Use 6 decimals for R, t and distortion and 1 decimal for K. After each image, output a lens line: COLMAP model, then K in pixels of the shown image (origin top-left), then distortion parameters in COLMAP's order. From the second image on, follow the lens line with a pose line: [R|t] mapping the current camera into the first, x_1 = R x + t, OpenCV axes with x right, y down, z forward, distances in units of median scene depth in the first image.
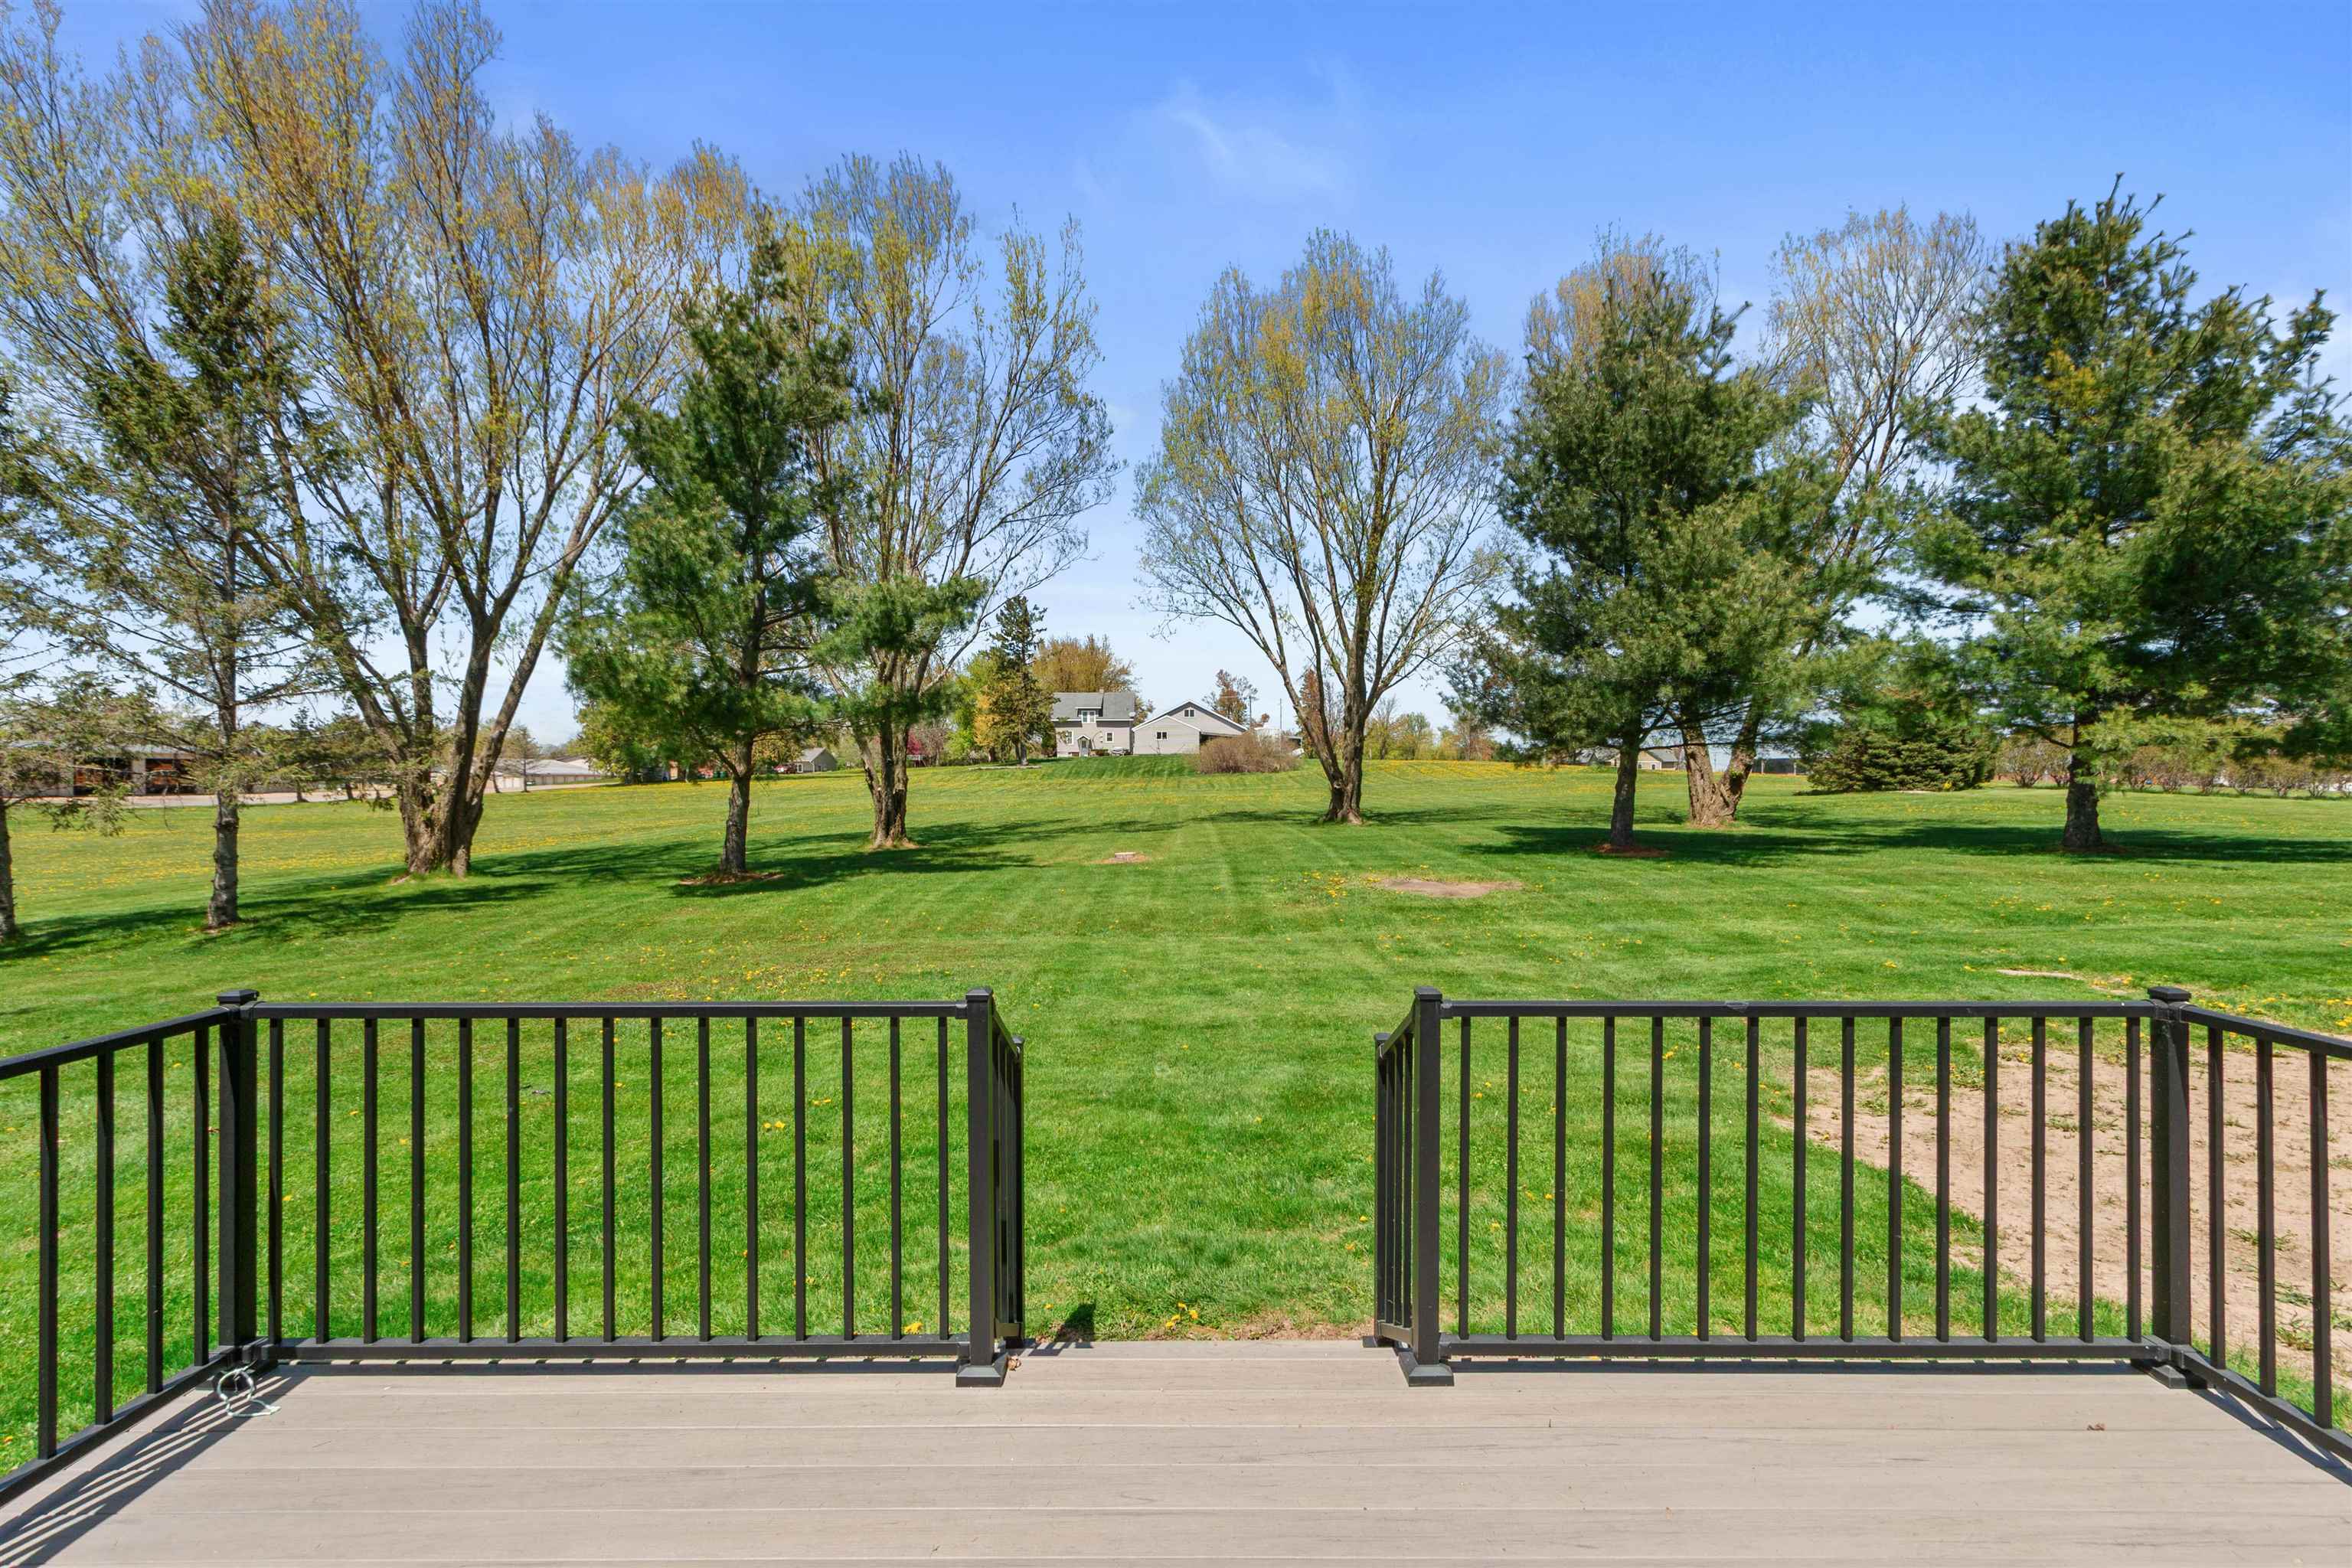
lens RADIAL K [[1098.4, 0, 1166.3], [0, 1098.4, 768.9], [0, 0, 1]] dist [0.000173, -0.000011]
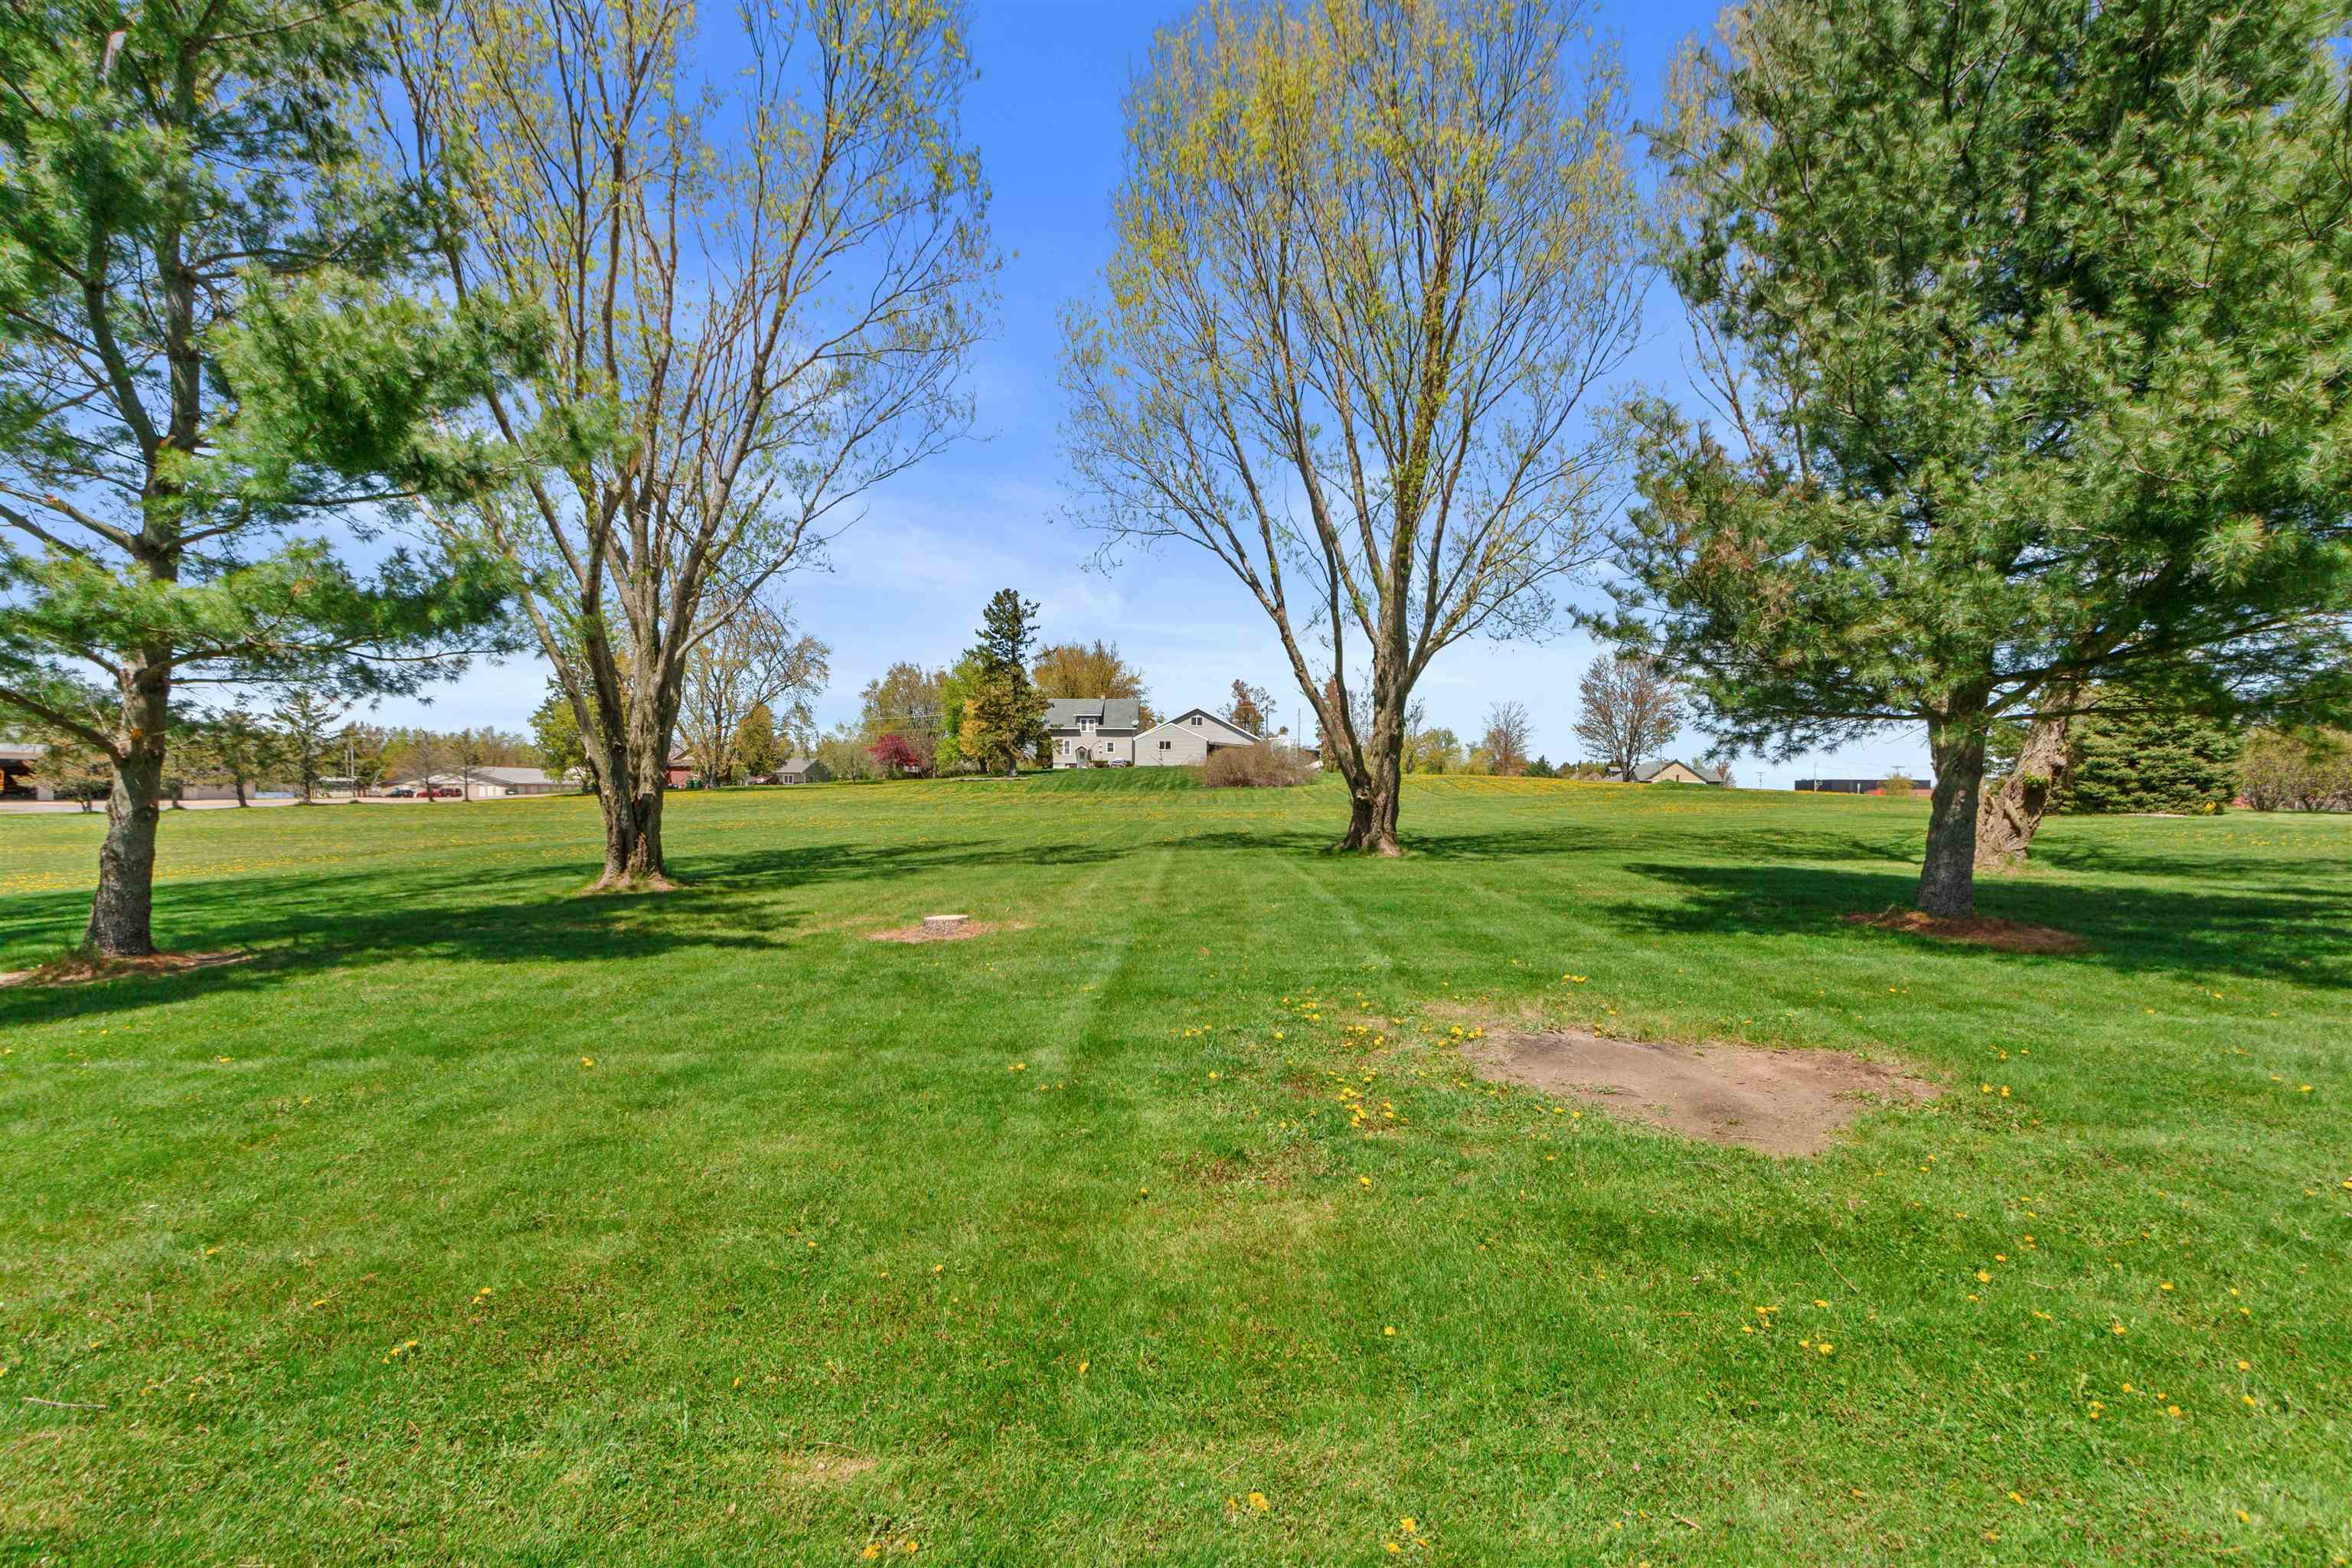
lens RADIAL K [[1095.4, 0, 1168.4], [0, 1095.4, 779.7], [0, 0, 1]] dist [0.004260, 0.000287]
pose [[0.999787, 0.009371, -0.018406, 0.039358], [-0.009478, 0.999939, -0.005710, 0.007744], [0.018351, 0.005884, 0.999814, 0.260721]]
